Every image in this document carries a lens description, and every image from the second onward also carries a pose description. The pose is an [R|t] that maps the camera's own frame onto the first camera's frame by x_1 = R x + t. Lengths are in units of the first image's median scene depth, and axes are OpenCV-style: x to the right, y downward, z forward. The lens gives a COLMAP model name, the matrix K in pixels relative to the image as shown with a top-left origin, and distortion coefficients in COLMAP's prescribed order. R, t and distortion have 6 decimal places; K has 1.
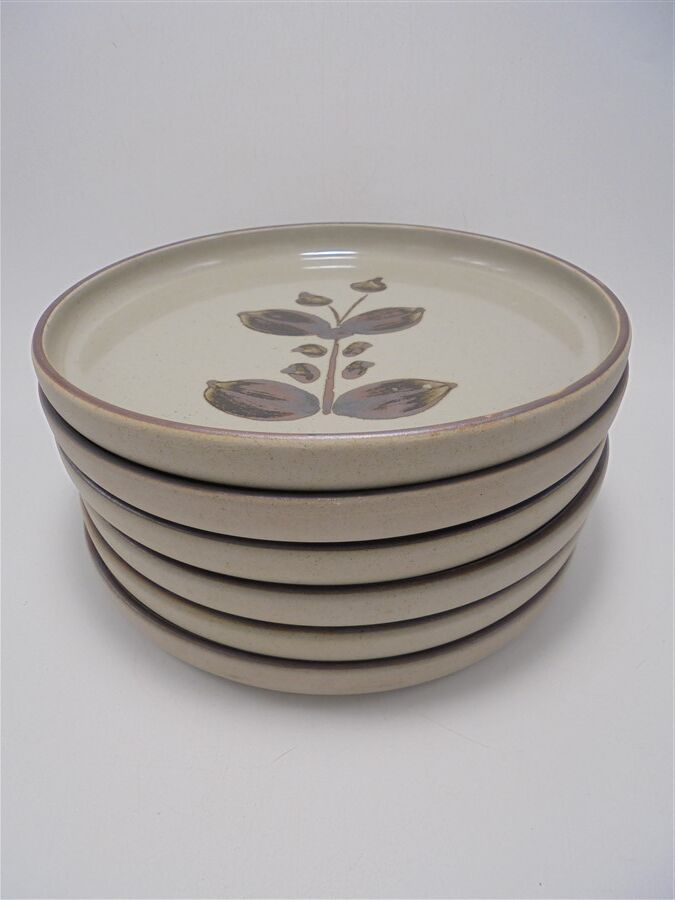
lens RADIAL K [[676.7, 0, 337.8], [0, 676.7, 451.7], [0, 0, 1]] dist [-0.063105, 0.009995]
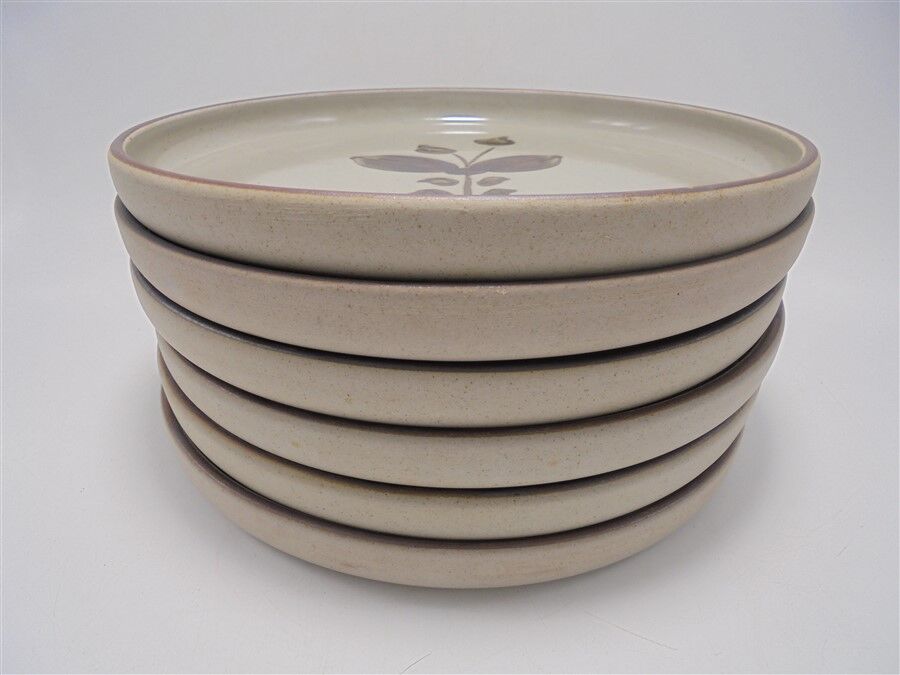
lens RADIAL K [[676.7, 0, 448.9], [0, 676.7, 337.8], [0, 0, 1]] dist [-0.063105, 0.009995]
pose [[0.999110, 0.004927, 0.041886, -0.072576], [0.000057, 0.992994, -0.118166, 0.170708], [-0.042174, 0.118063, 0.992110, 0.196962]]
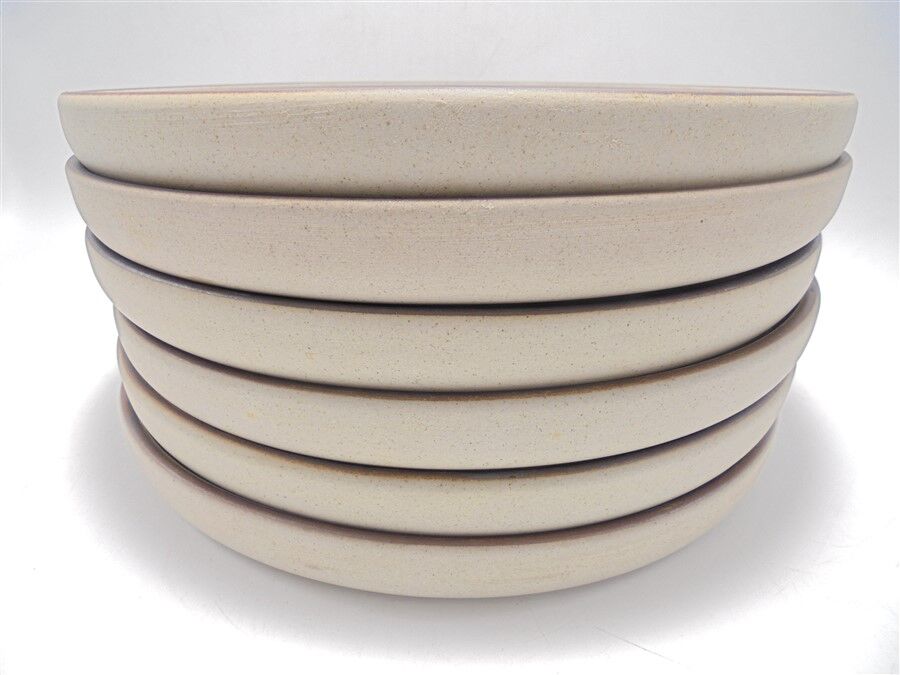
lens RADIAL K [[676.7, 0, 448.6], [0, 676.7, 333.3], [0, 0, 1]] dist [-0.063105, 0.009995]
pose [[0.999661, 0.010945, 0.023620, -0.040510], [-0.005964, 0.979477, -0.201466, 0.250572], [-0.025340, 0.201257, 0.979211, 0.319868]]
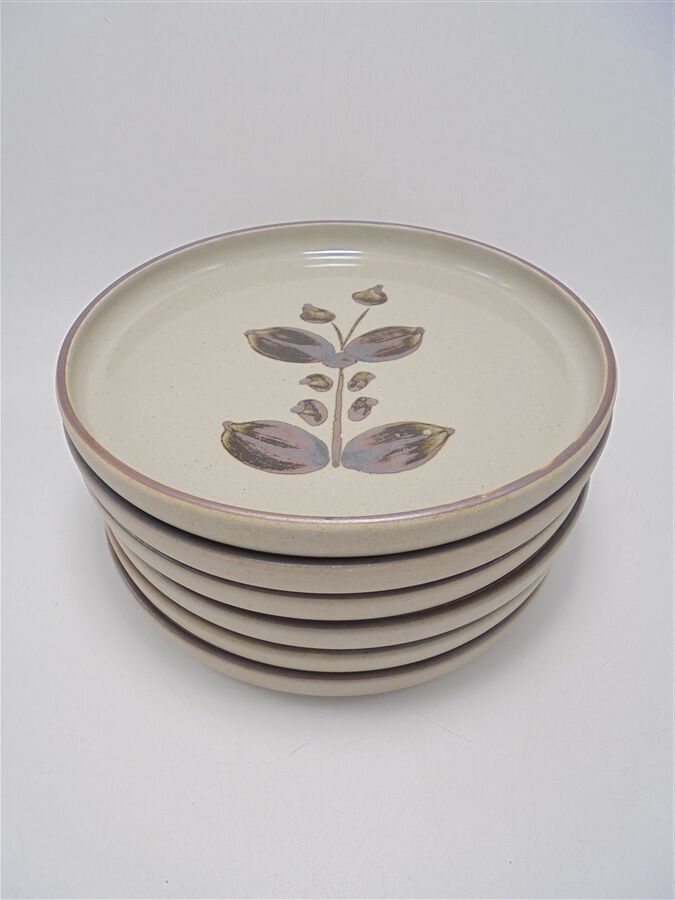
lens RADIAL K [[676.7, 0, 339.4], [0, 676.7, 453.2], [0, 0, 1]] dist [-0.063105, 0.009995]
pose [[0.999678, 0.002990, 0.025199, -0.036898], [-0.006709, 0.988838, 0.148844, -0.228137], [-0.024473, -0.148966, 0.988539, -0.078130]]
